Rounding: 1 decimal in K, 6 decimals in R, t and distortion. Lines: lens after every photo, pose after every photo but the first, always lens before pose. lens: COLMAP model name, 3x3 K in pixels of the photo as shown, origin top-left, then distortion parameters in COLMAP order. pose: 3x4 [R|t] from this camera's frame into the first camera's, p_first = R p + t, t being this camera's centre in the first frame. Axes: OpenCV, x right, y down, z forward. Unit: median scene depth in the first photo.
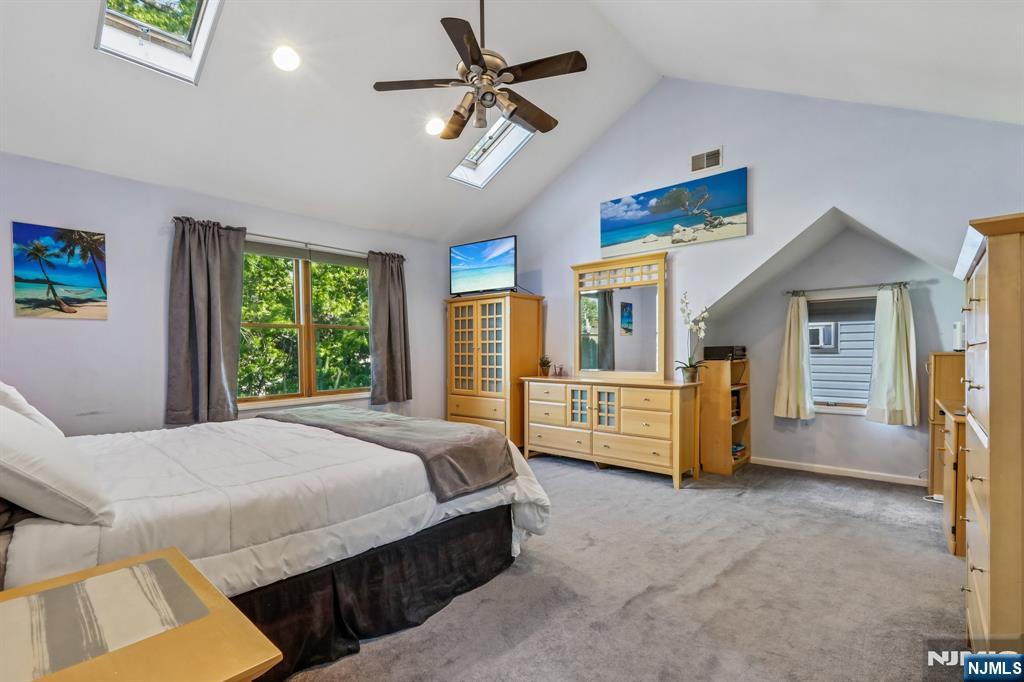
lens RADIAL K [[478.7, 0, 512.1], [0, 478.7, 362.1], [0, 0, 1]] dist [0.002058, 0.000968]
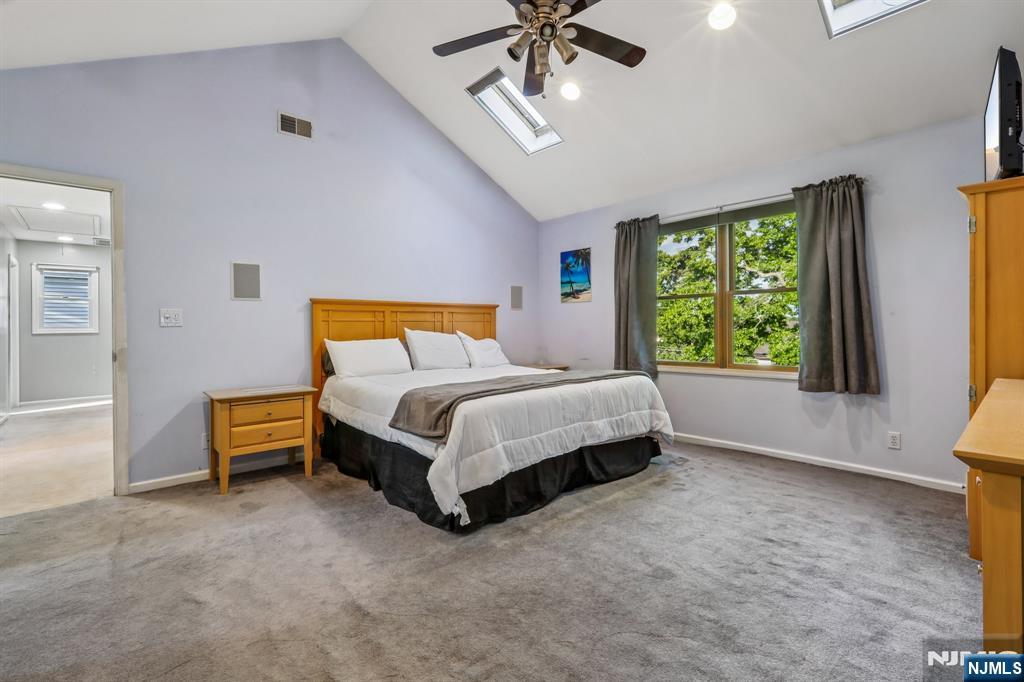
lens RADIAL K [[462.3, 0, 509.2], [0, 462.3, 326.9], [0, 0, 1]] dist [-0.001159, -0.000010]
pose [[-0.125872, 0.009551, -0.992000, 0.583687], [-0.017863, 0.999770, 0.011893, -0.012945], [0.991886, 0.019217, -0.125673, 0.756963]]
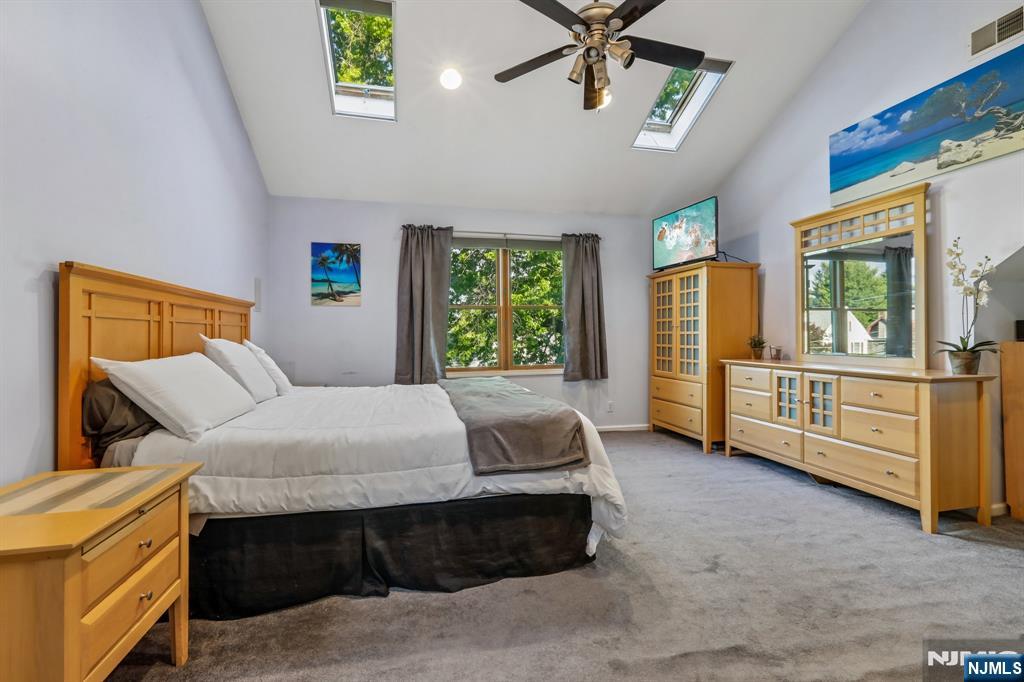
lens RADIAL K [[467.8, 0, 515.1], [0, 467.8, 331.9], [0, 0, 1]] dist [0.000768, 0.000911]
pose [[0.819893, -0.000620, -0.572517, 0.239107], [-0.015605, 0.999604, -0.023429, 0.009596], [0.572304, 0.028143, 0.819558, 0.124175]]
